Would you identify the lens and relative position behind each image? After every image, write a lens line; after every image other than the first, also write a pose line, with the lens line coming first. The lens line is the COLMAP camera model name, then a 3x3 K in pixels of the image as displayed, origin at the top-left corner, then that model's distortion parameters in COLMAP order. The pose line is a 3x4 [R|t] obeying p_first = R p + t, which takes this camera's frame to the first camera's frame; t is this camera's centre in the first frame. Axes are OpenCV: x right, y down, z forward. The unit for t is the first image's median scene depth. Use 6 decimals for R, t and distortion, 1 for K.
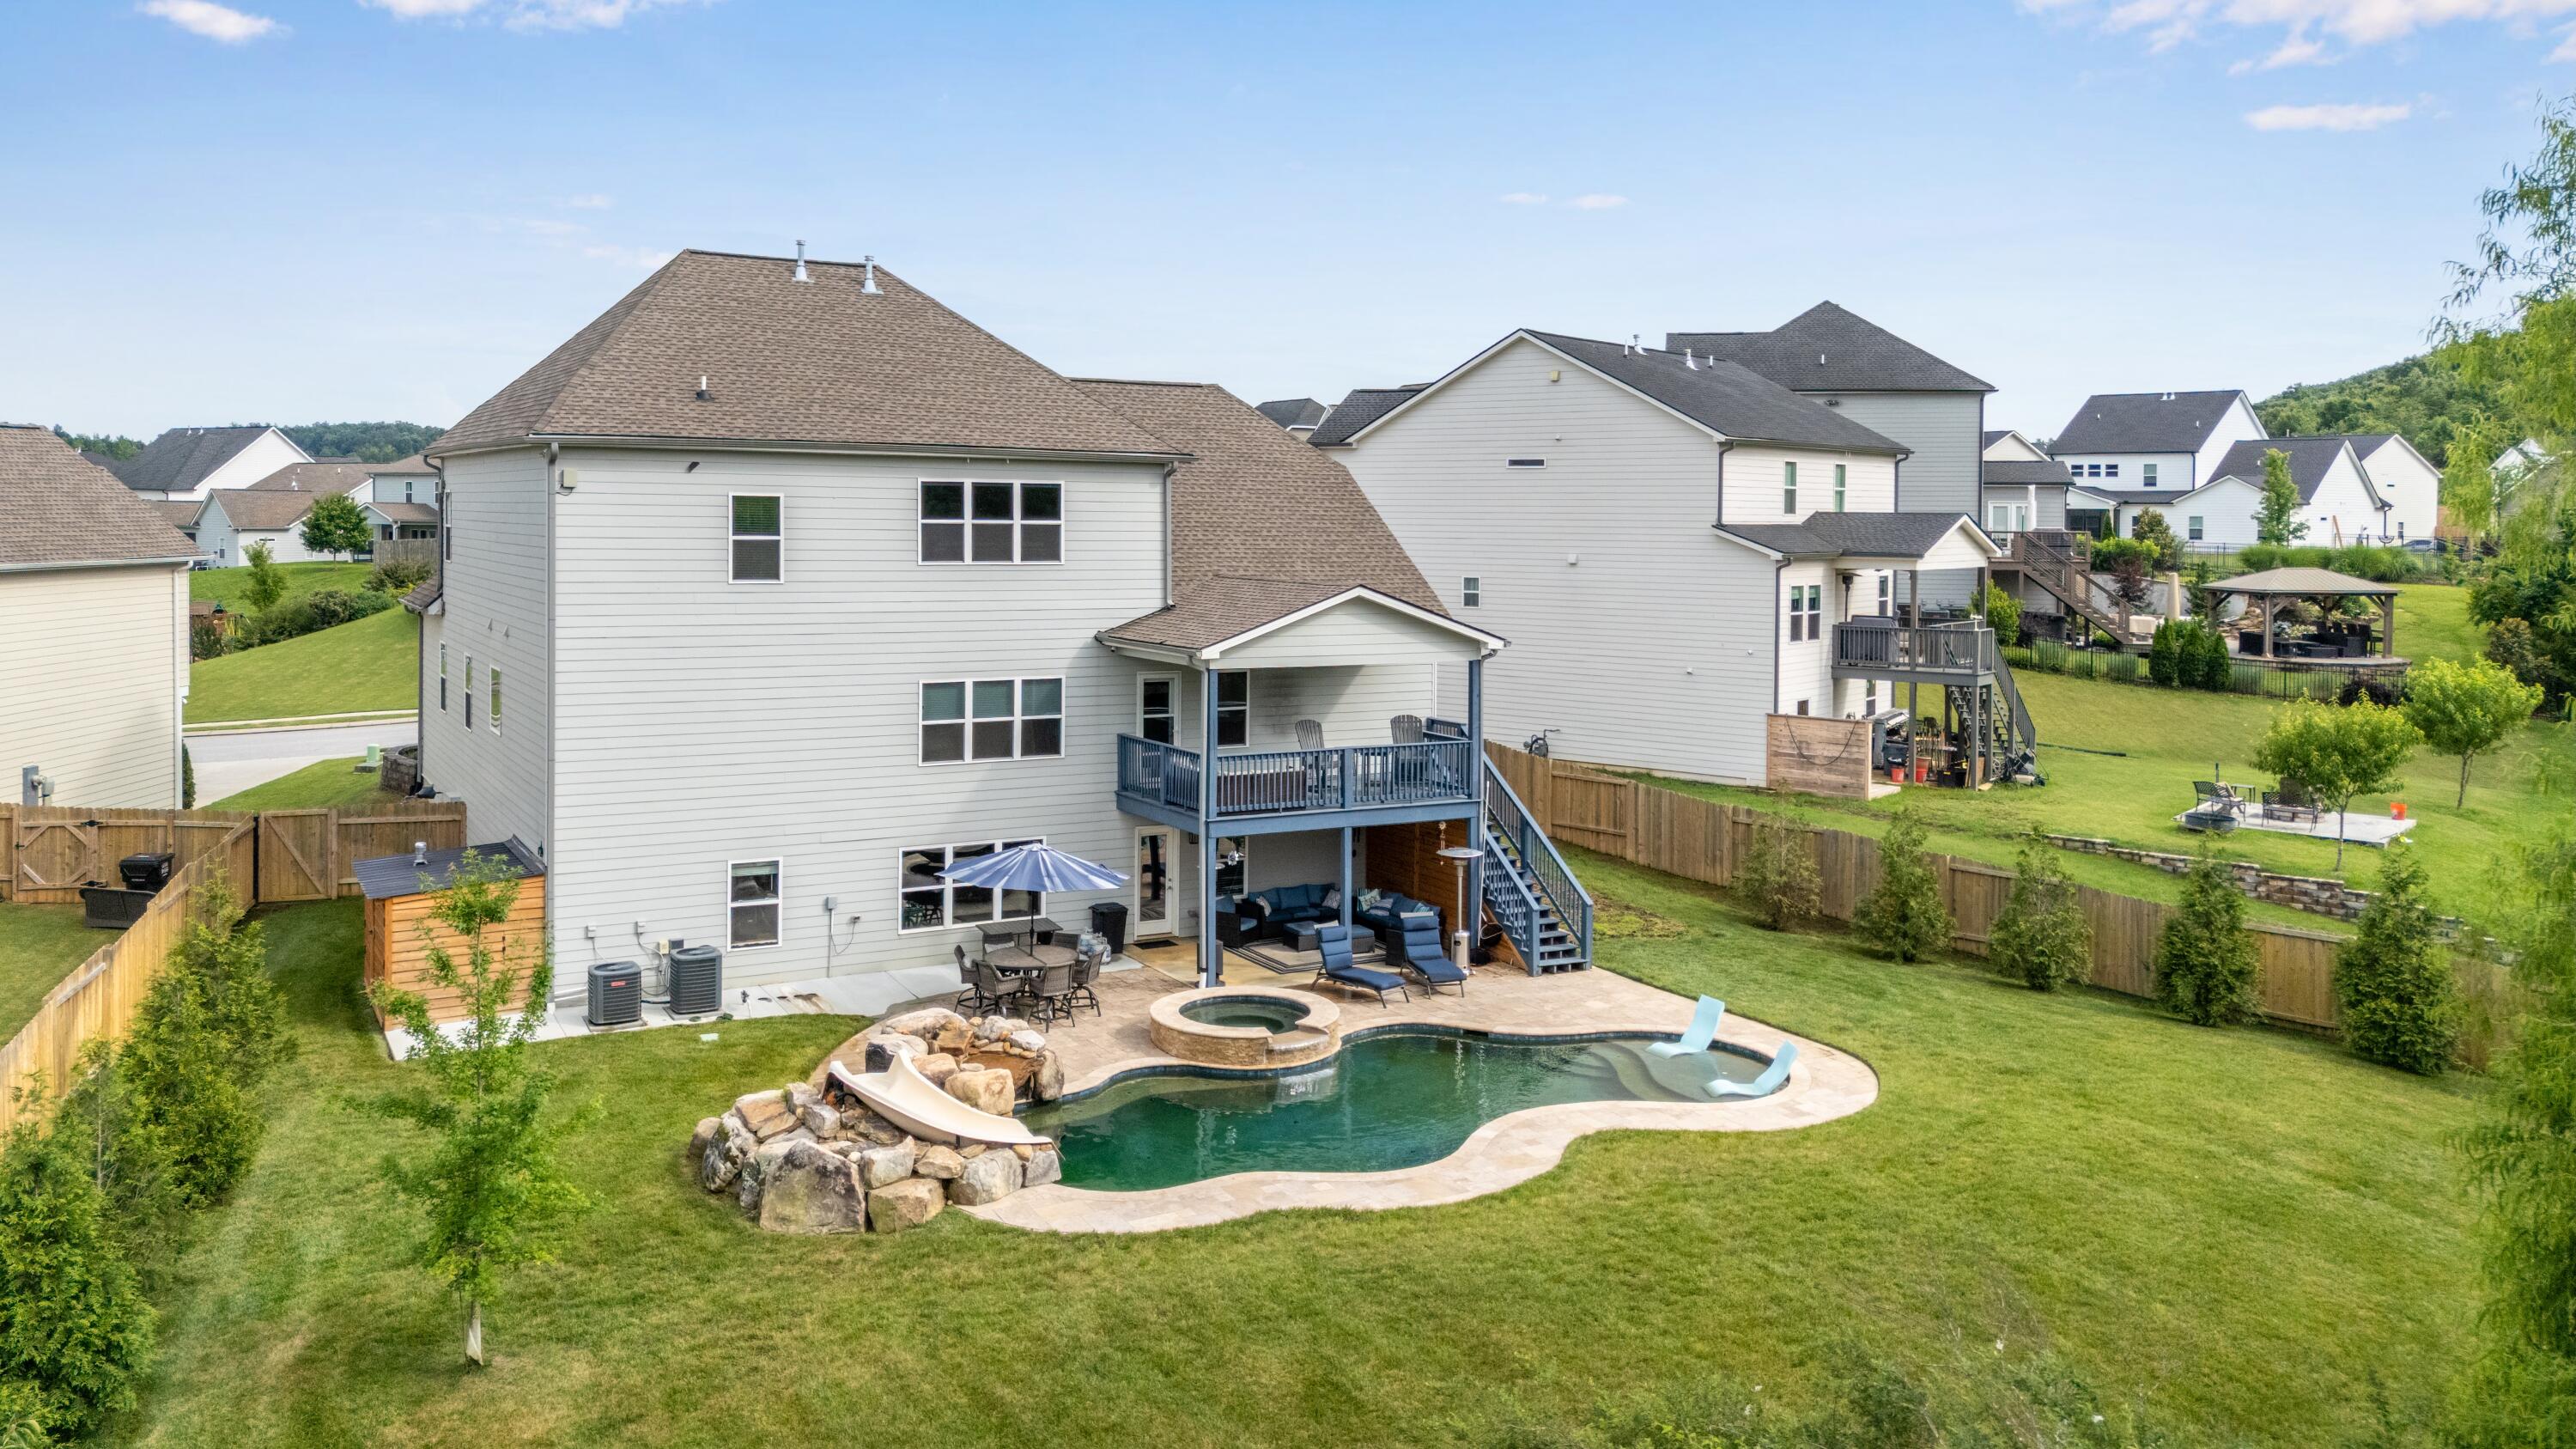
lens RADIAL K [[1909.1, 0, 1259.4], [0, 1909.1, 603.4], [0, 0, 1]] dist [0.064698, -0.074988]
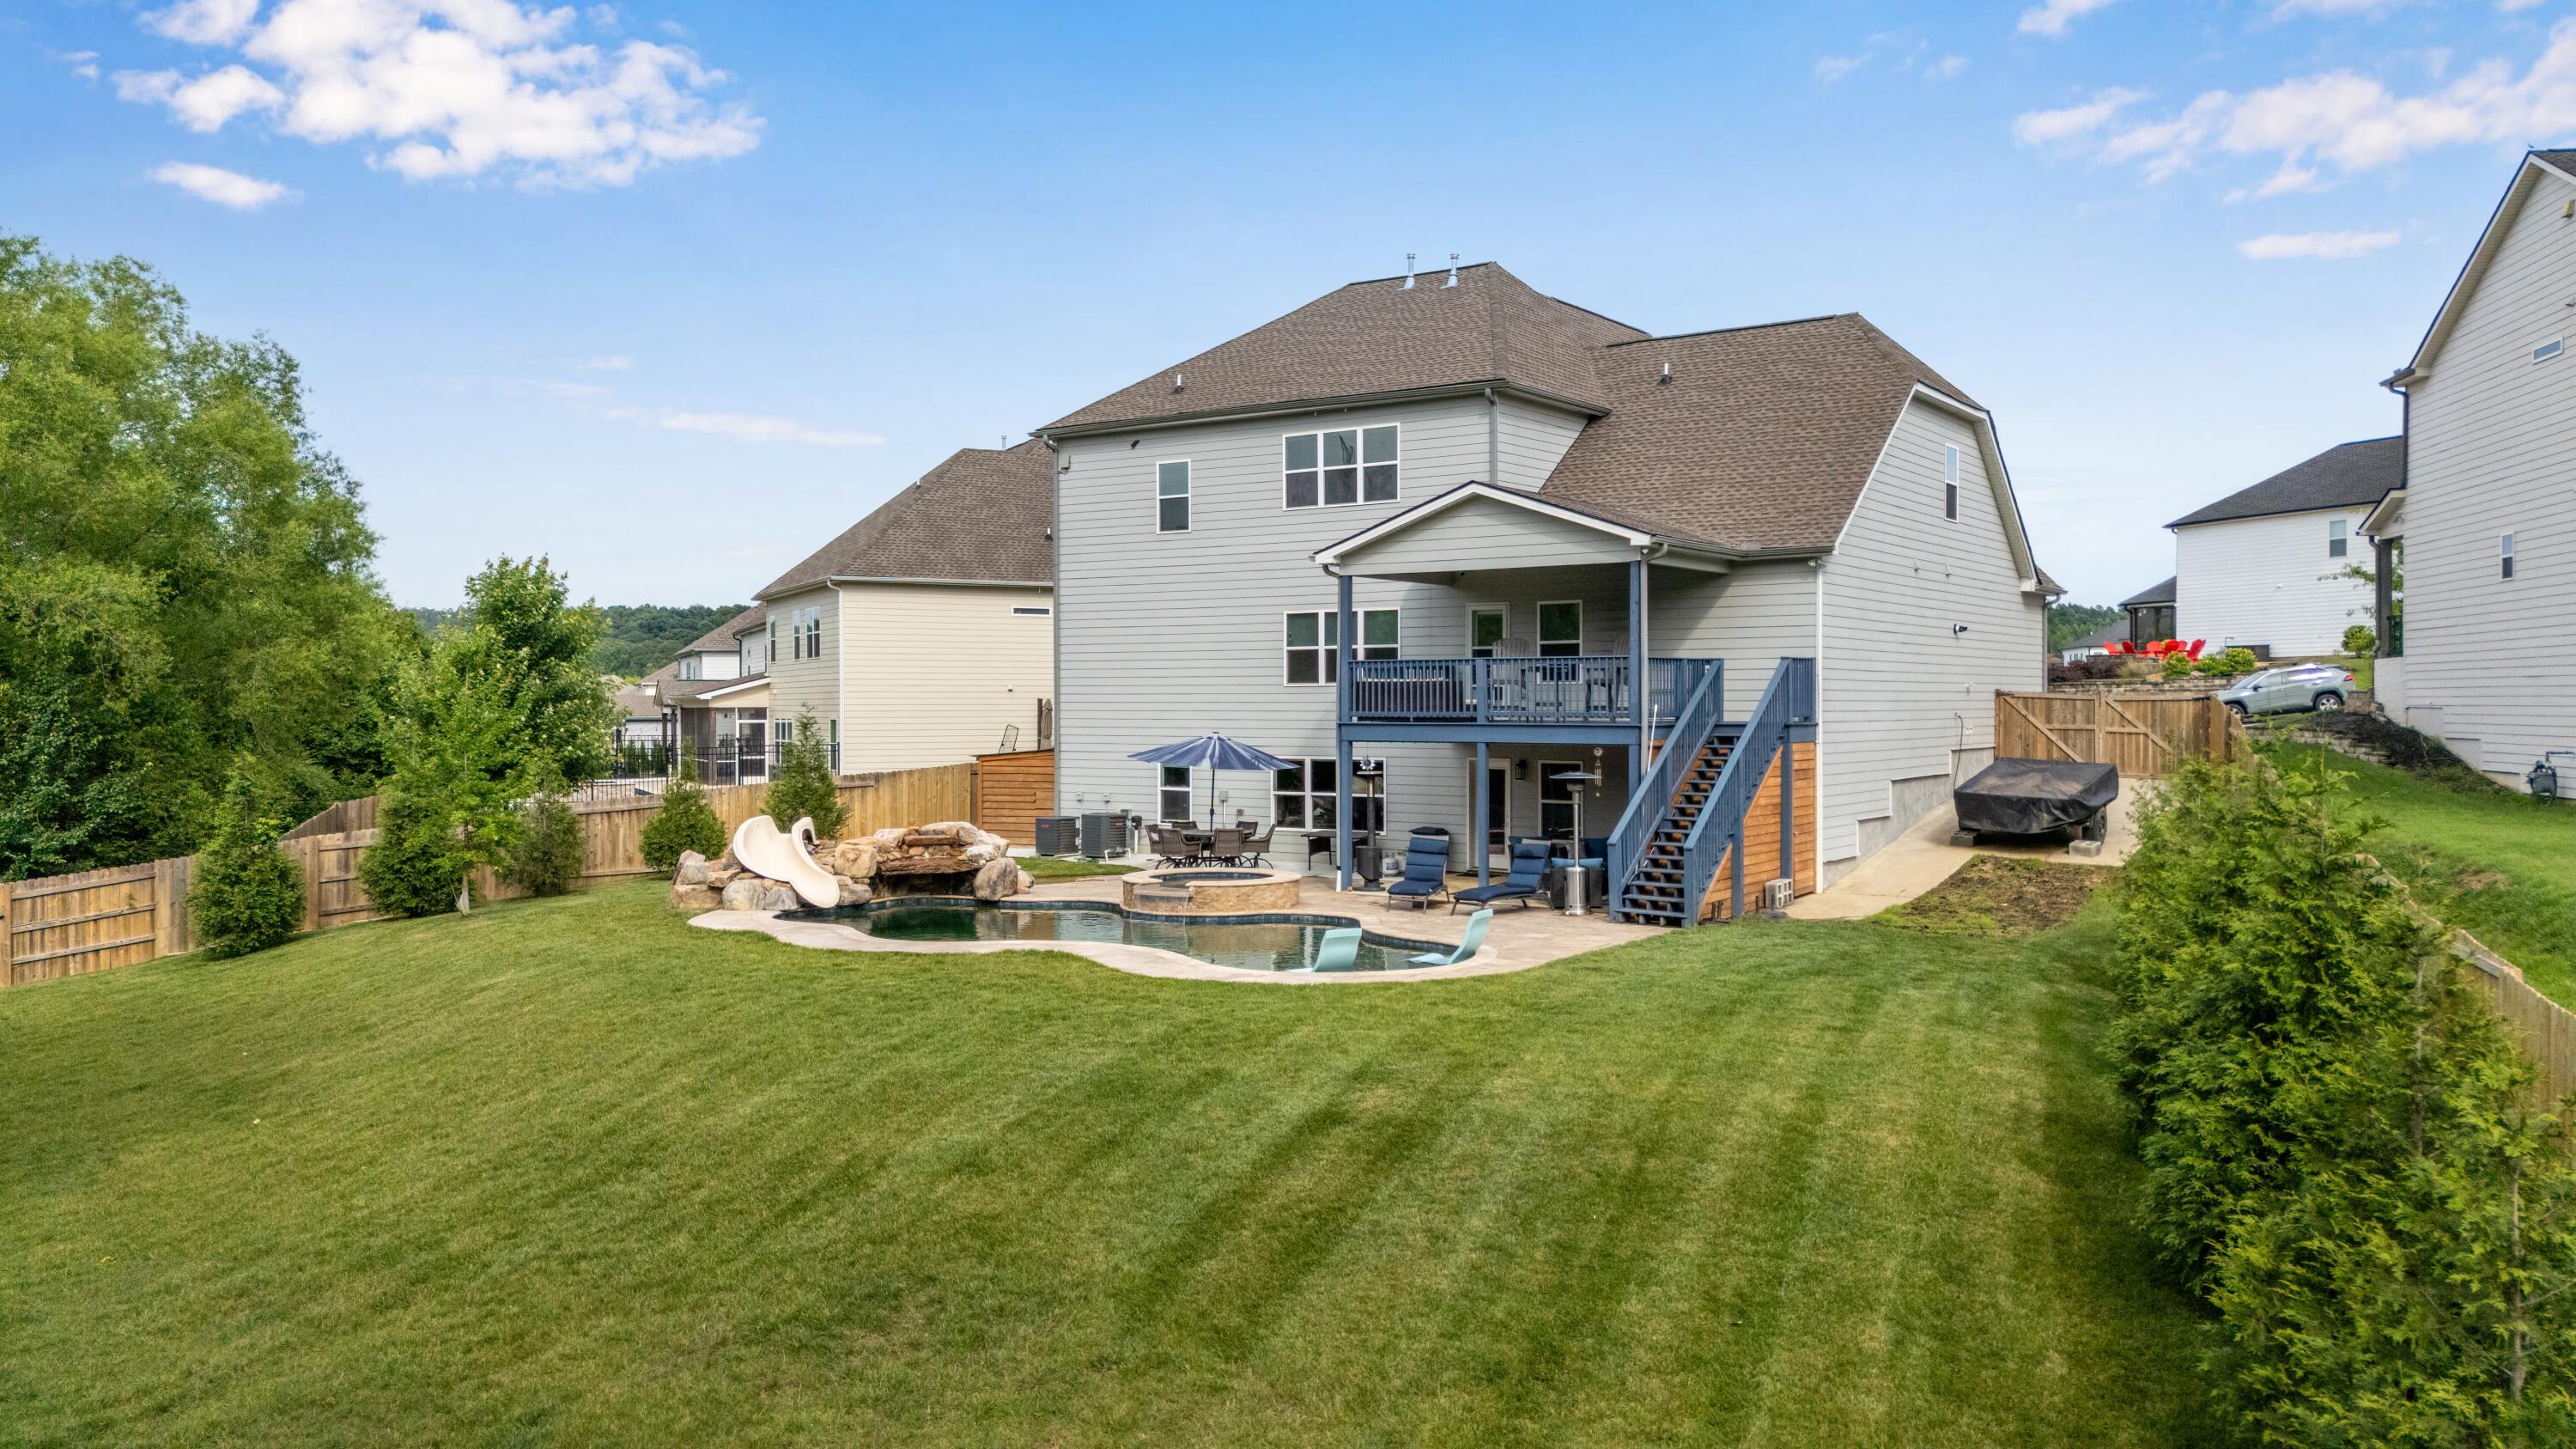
lens RADIAL K [[1876.7, 0, 1288.0], [0, 1876.7, 724.5], [0, 0, 1]] dist [0.059149, -0.050696]
pose [[0.429517, -0.003311, -0.903053, 0.894230], [-0.038797, 0.999002, -0.022116, 0.141348], [0.902225, 0.044535, 0.428960, 0.550446]]
